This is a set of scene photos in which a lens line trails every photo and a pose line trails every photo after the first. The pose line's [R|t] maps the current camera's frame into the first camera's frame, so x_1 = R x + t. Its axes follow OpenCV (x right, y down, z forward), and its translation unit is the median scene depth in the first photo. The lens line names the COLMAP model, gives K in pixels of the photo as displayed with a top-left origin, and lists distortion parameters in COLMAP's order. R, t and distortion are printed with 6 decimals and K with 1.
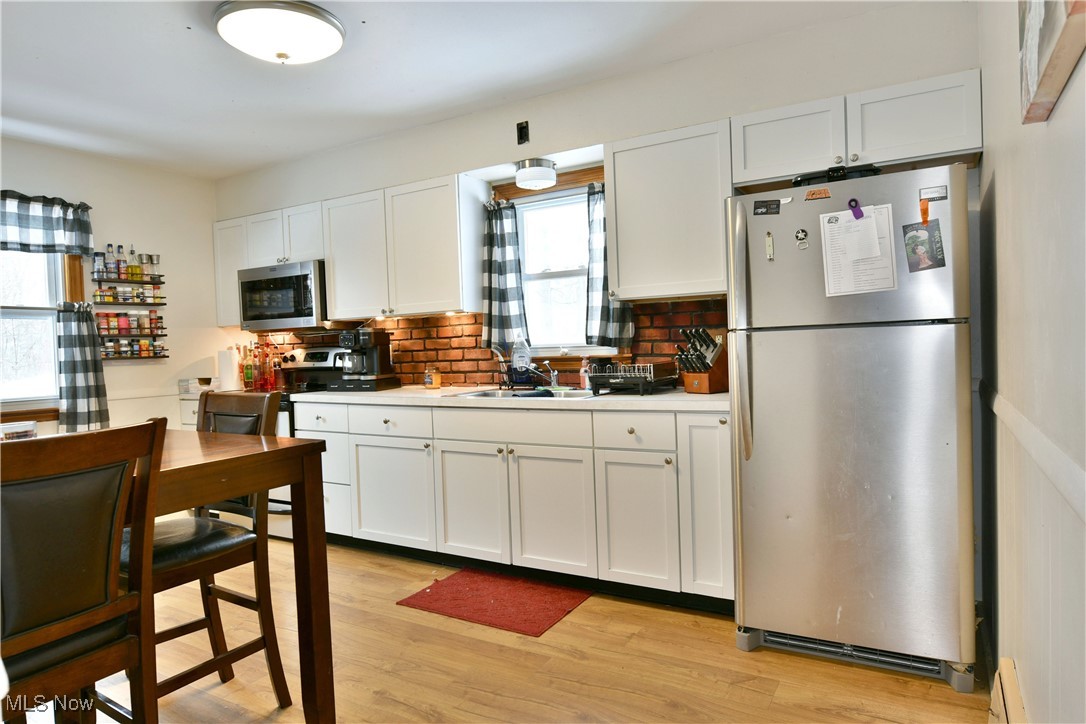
lens RADIAL K [[659.0, 0, 539.2], [0, 659.0, 364.9], [0, 0, 1]] dist [-0.011816, -0.005756]
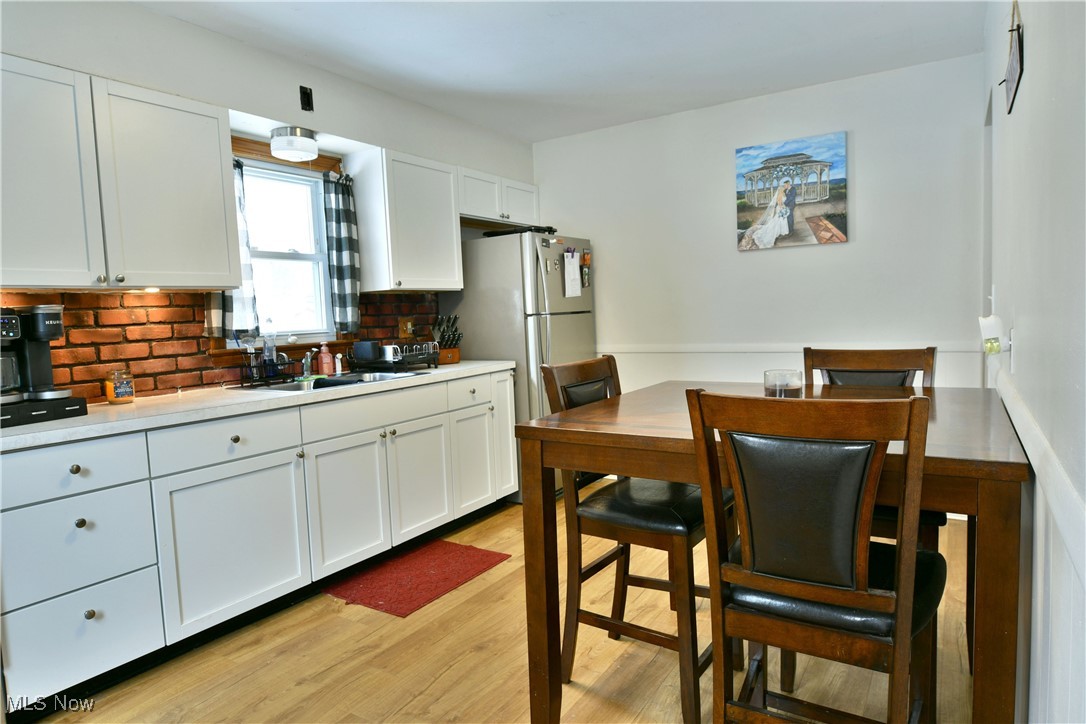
lens RADIAL K [[659.0, 0, 536.7], [0, 659.0, 371.8], [0, 0, 1]] dist [-0.011816, -0.005756]
pose [[0.032054, -0.056036, 0.997914, -0.822911], [0.072524, 0.995926, 0.053595, 0.000100], [-0.996851, 0.070655, 0.035988, 0.587237]]
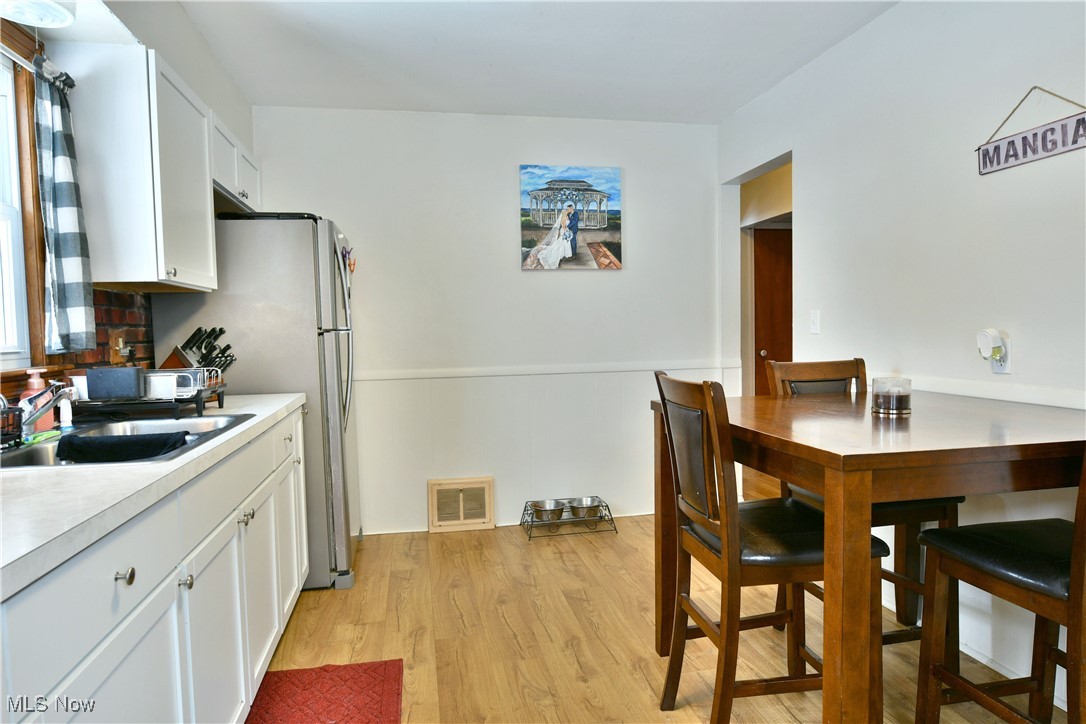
lens RADIAL K [[659.0, 0, 542.8], [0, 659.0, 367.0], [0, 0, 1]] dist [-0.011816, -0.005756]
pose [[-0.670951, 0.005344, 0.741482, -0.535548], [0.068458, 0.996150, 0.054767, -0.015591], [-0.738334, 0.087507, -0.668734, 0.950333]]
